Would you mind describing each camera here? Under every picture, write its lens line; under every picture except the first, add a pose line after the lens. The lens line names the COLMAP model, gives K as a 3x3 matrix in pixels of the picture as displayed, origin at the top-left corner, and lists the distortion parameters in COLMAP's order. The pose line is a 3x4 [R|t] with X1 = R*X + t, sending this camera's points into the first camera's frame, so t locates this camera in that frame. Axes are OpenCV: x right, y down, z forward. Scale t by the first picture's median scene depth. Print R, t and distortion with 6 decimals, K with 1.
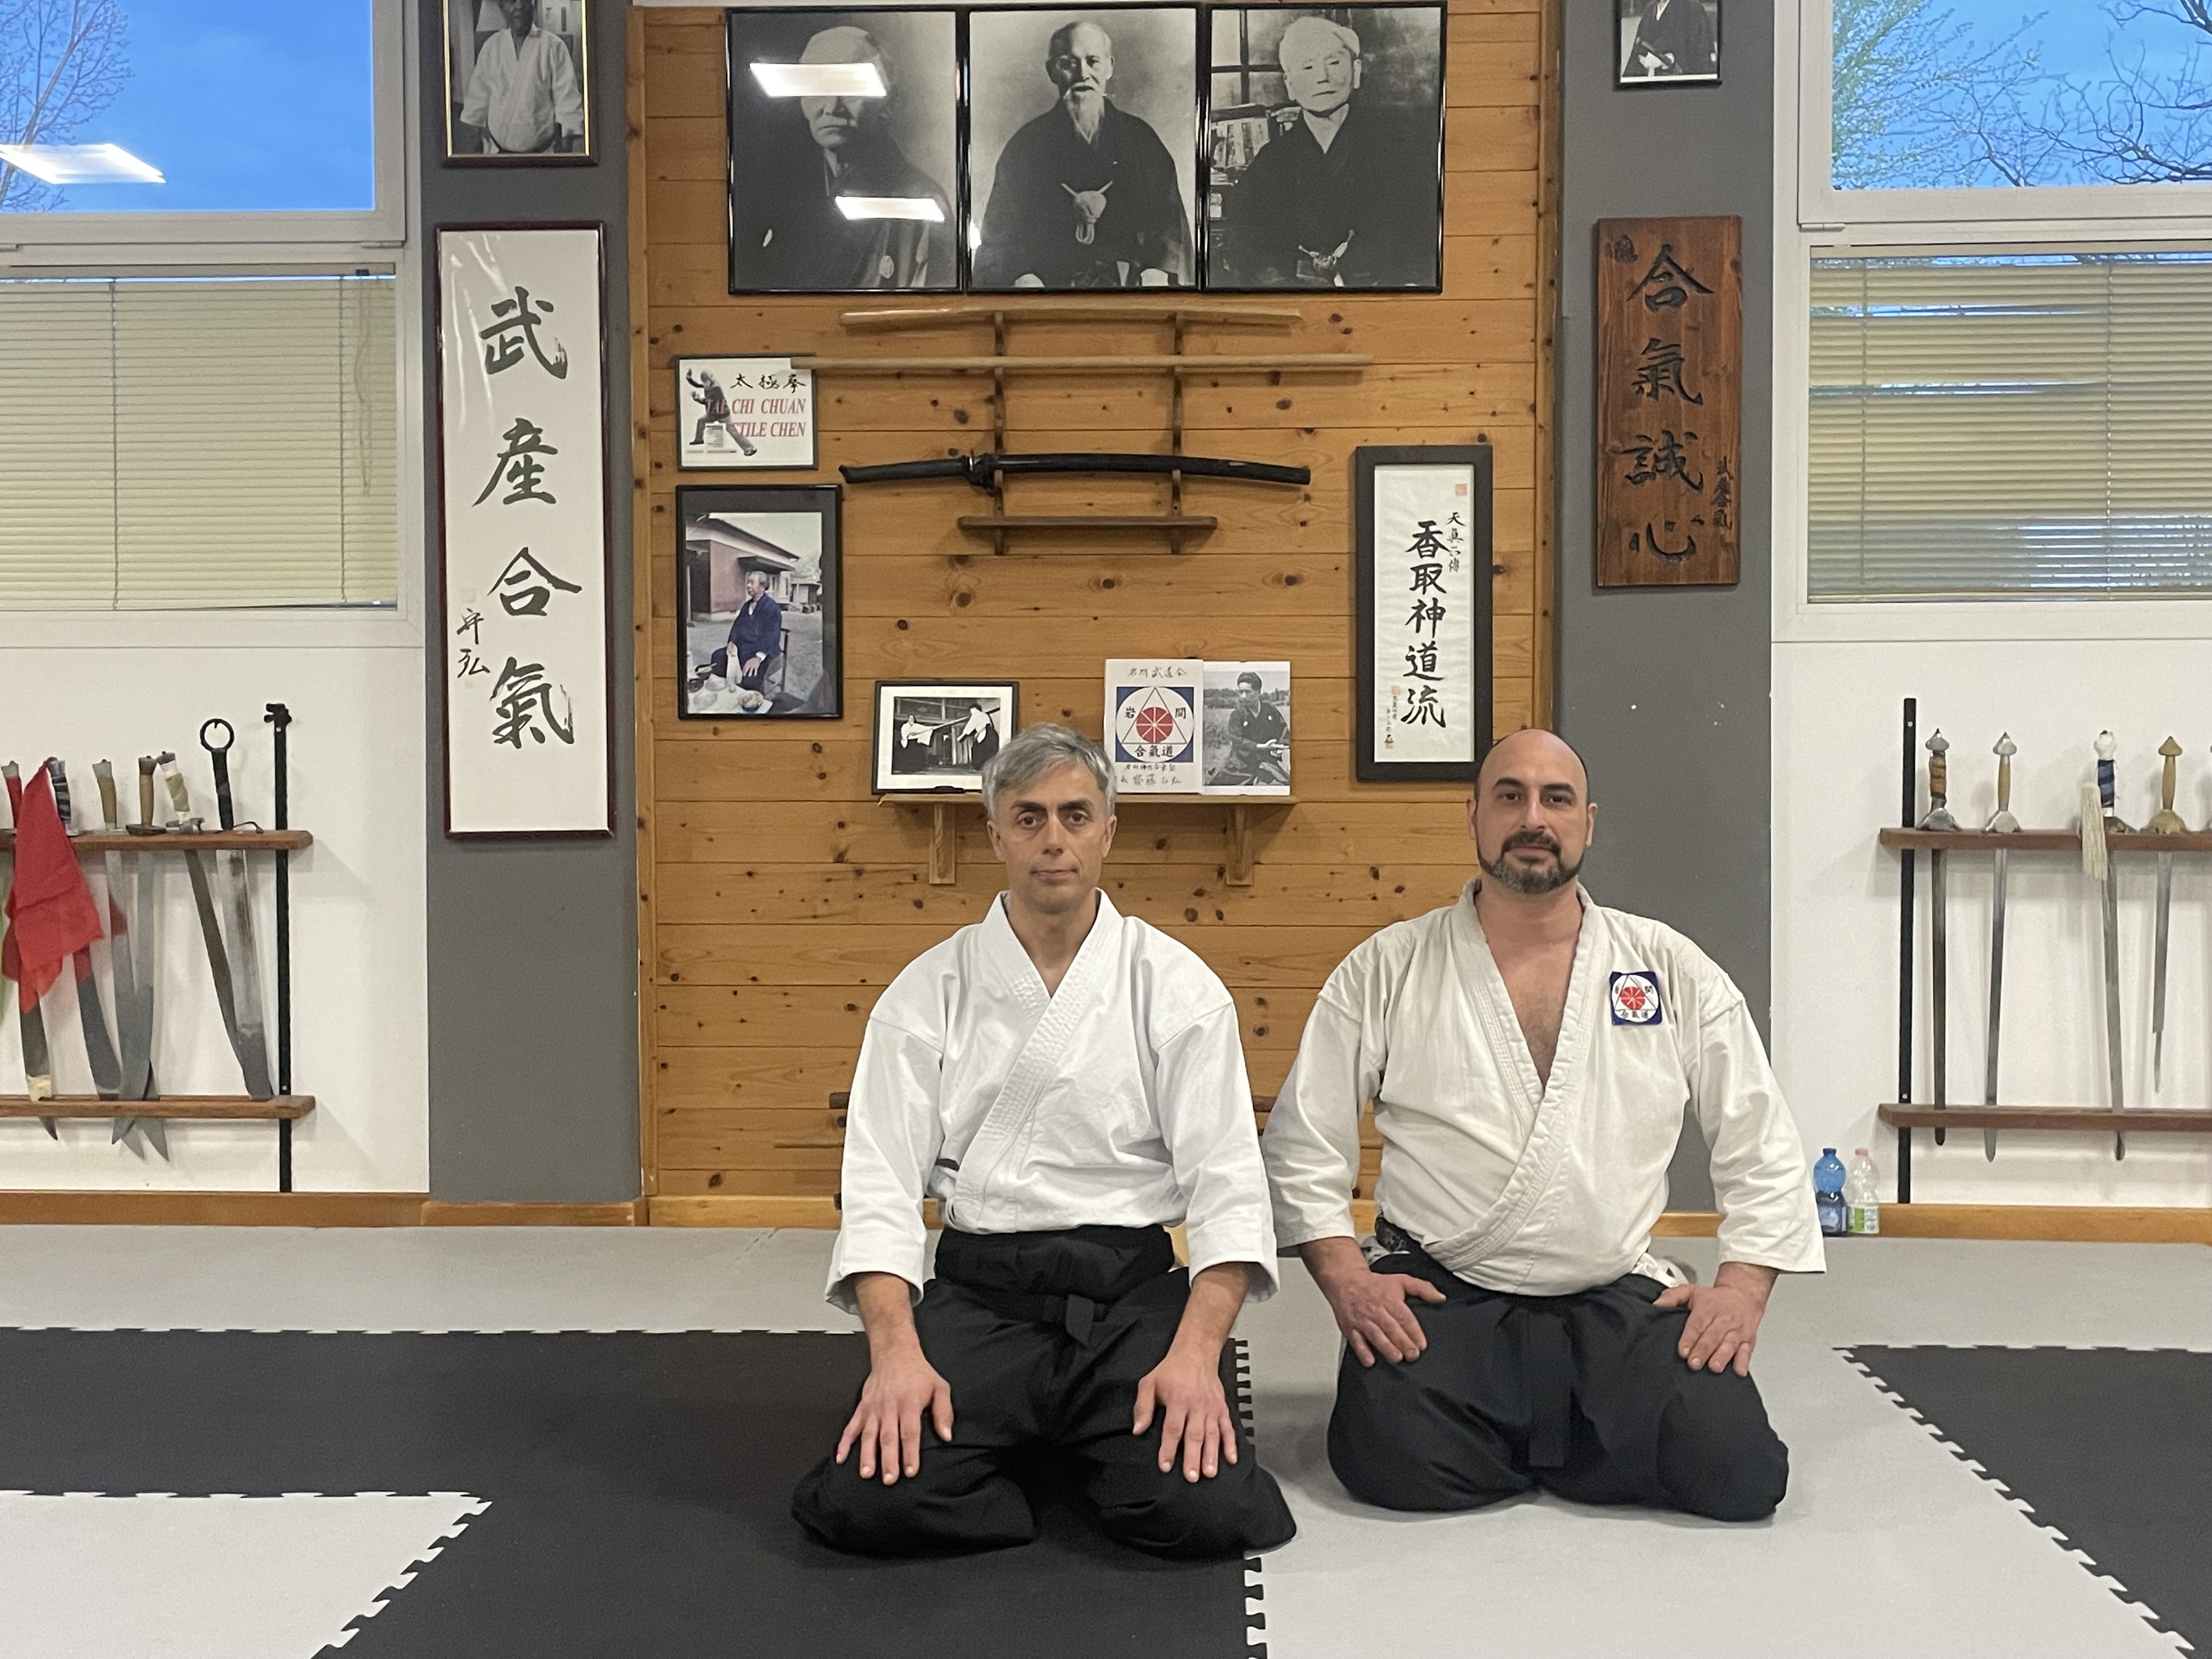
lens RADIAL K [[2403.4, 0, 1086.3], [0, 2403.4, 833.9], [0, 0, 1]] dist [0.137083, -0.280770]
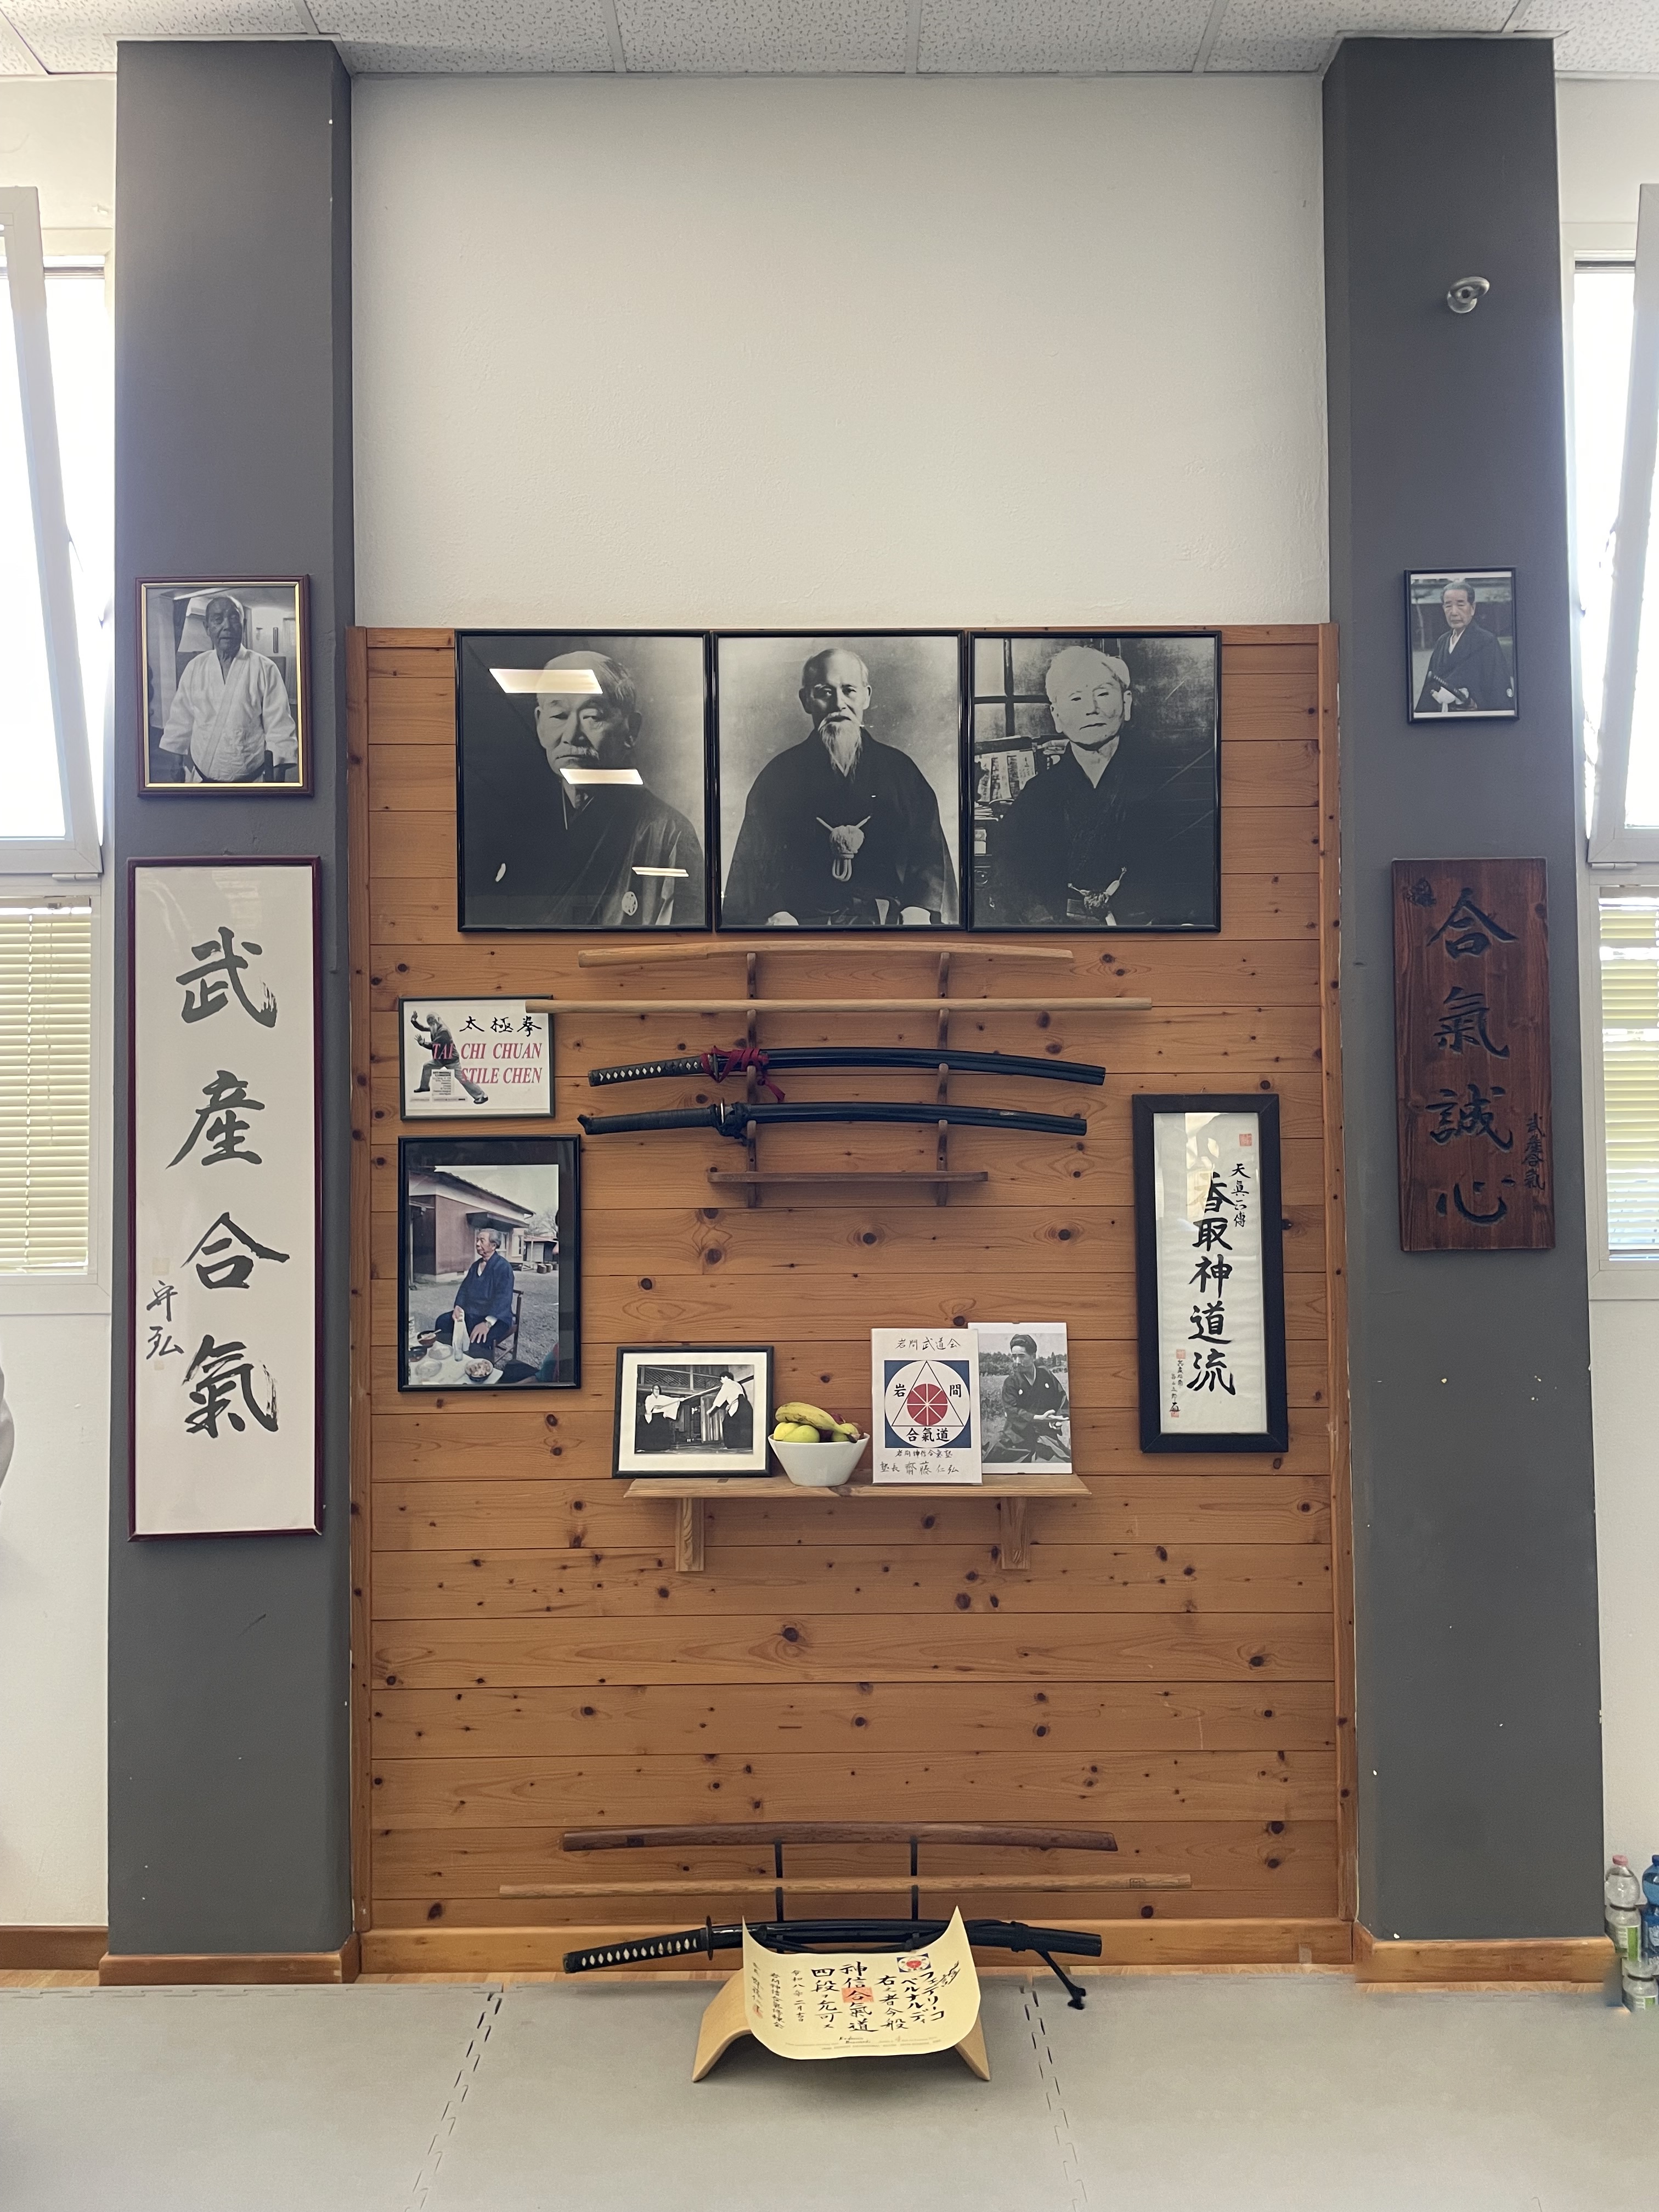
lens RADIAL K [[1656.9, 0, 831.5], [0, 1656.9, 1091.6], [0, 0, 1]] dist [0.111823, -0.170601]
pose [[0.998222, -0.005768, 0.059332, -0.043548], [0.008718, 0.998732, -0.049575, -0.130111], [-0.058971, 0.050004, 0.997007, 0.362199]]
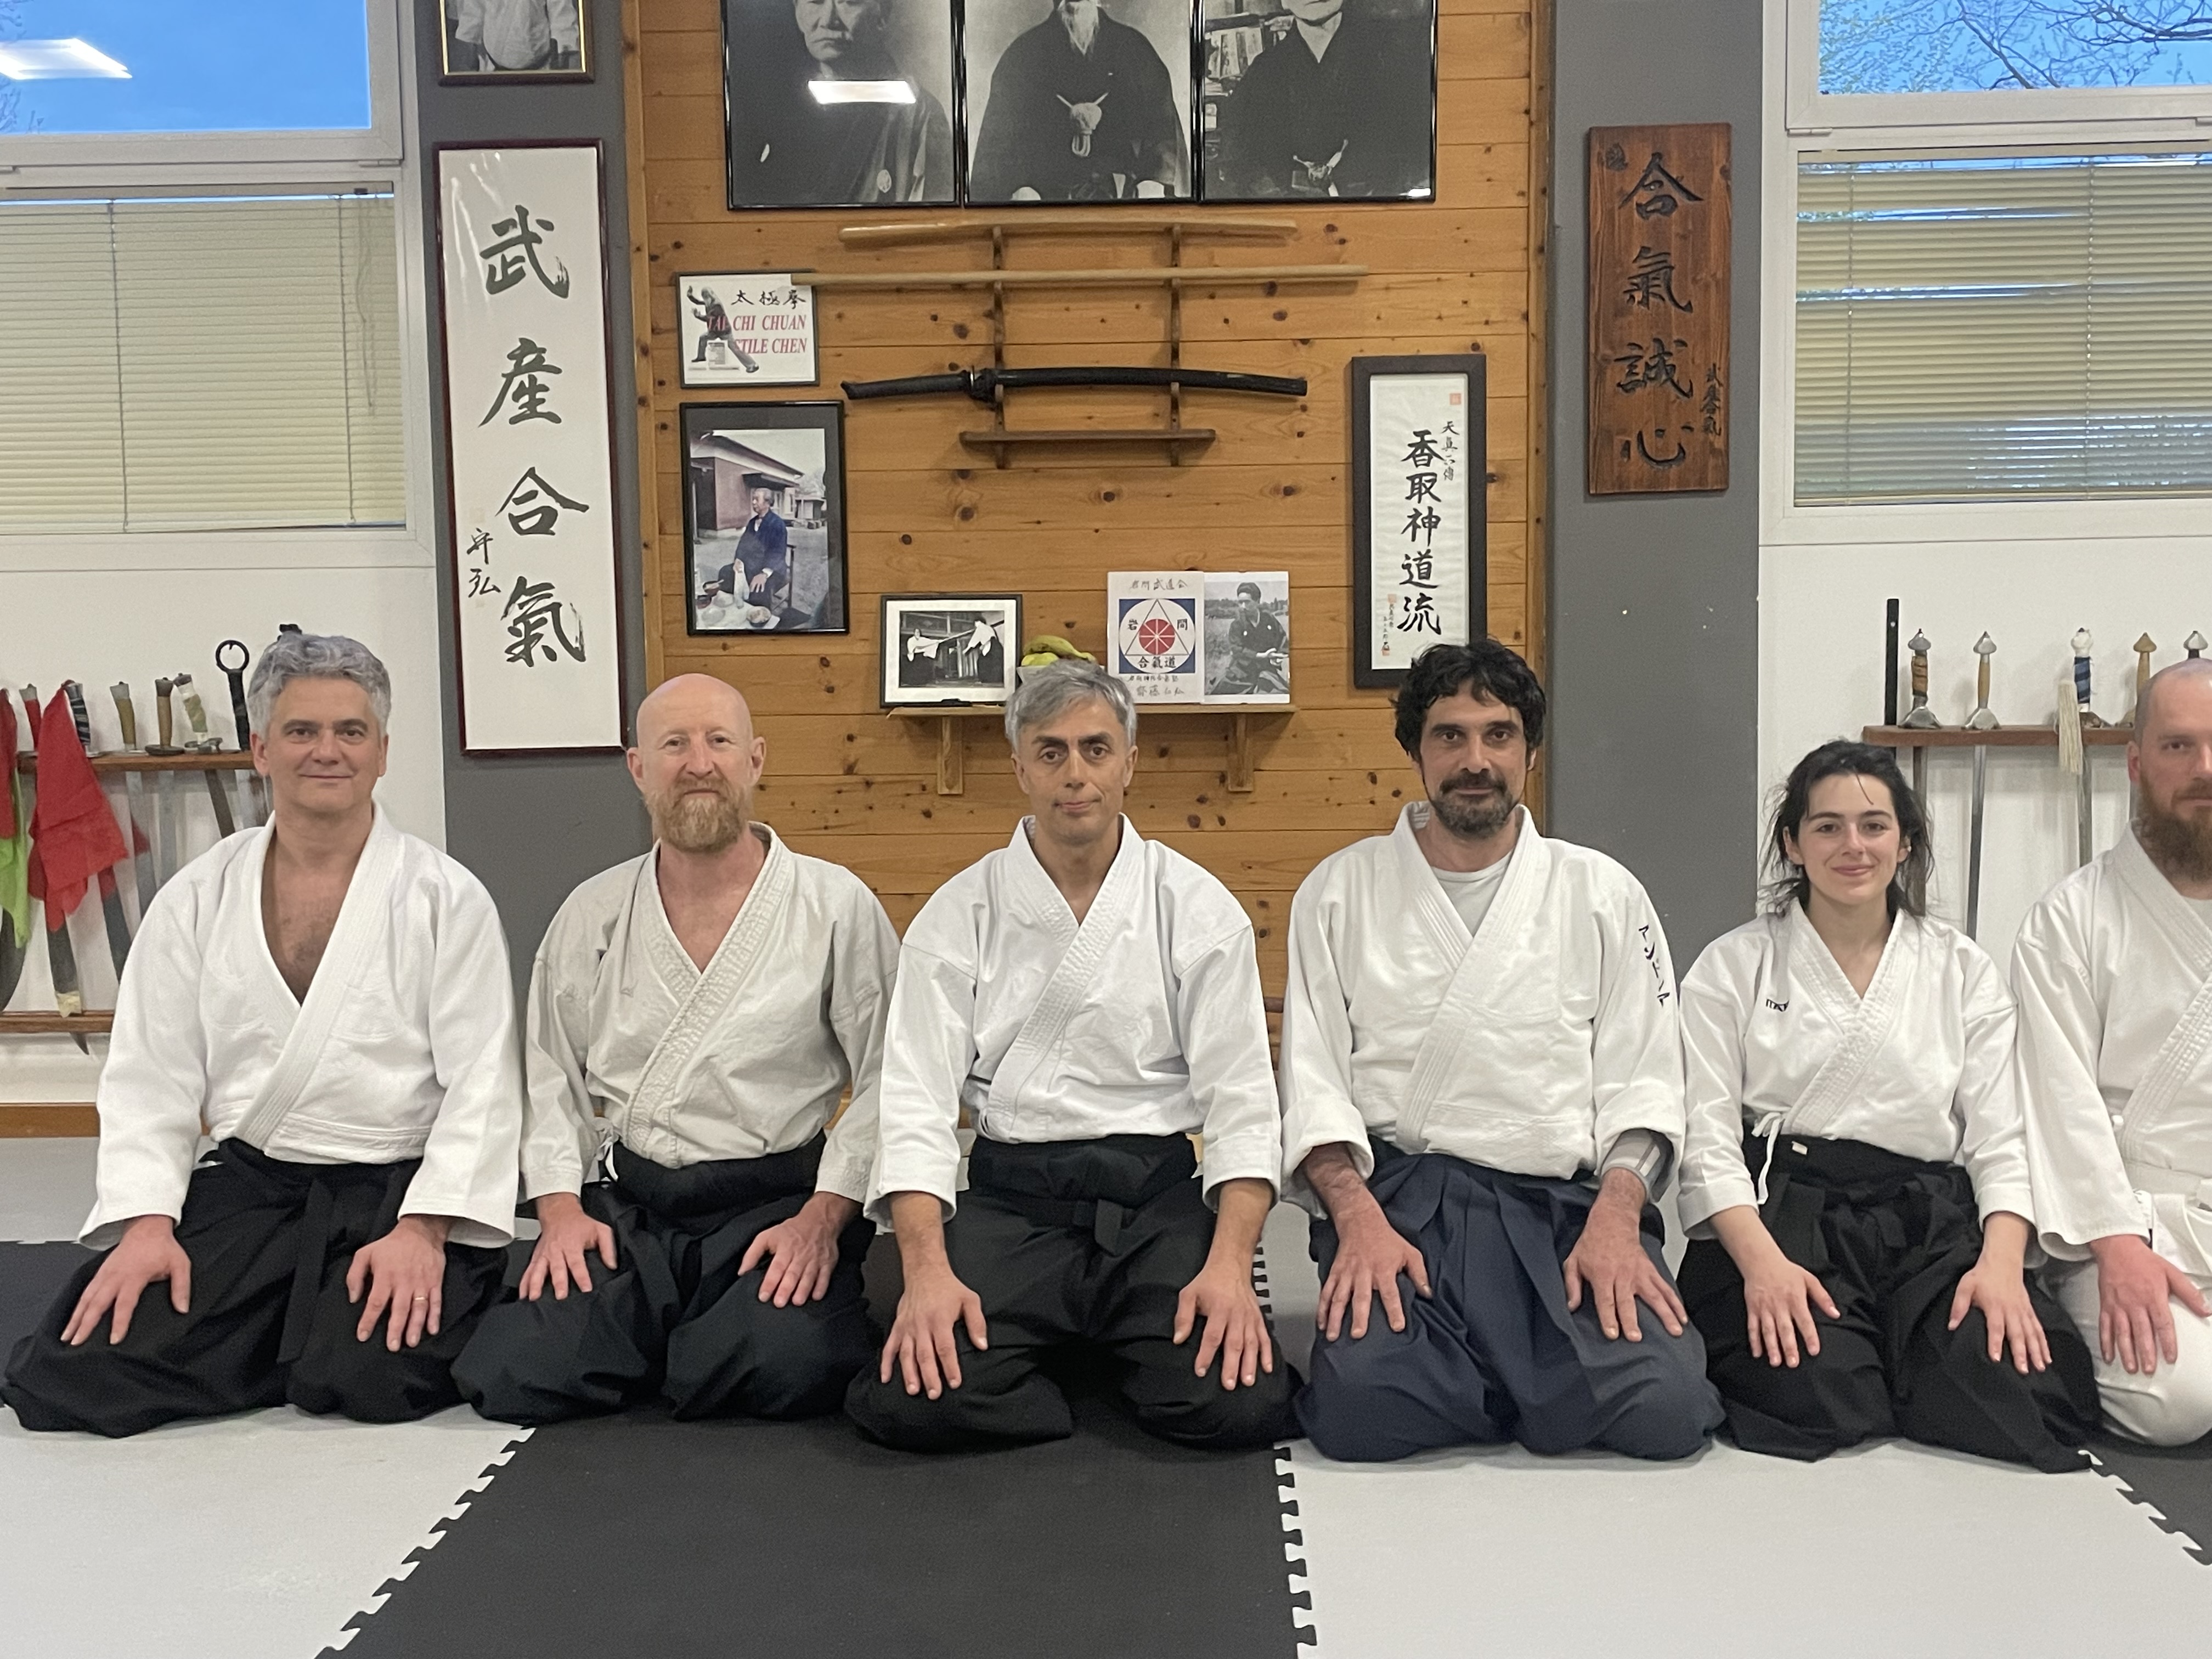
lens RADIAL K [[2397.8, 0, 1097.5], [0, 2397.8, 847.8], [0, 0, 1]] dist [0.132524, -0.266690]
pose [[0.999791, -0.014512, 0.014404, -0.012517], [0.013670, 0.998287, 0.056888, -0.013841], [-0.015205, -0.056679, 0.998277, -0.020648]]
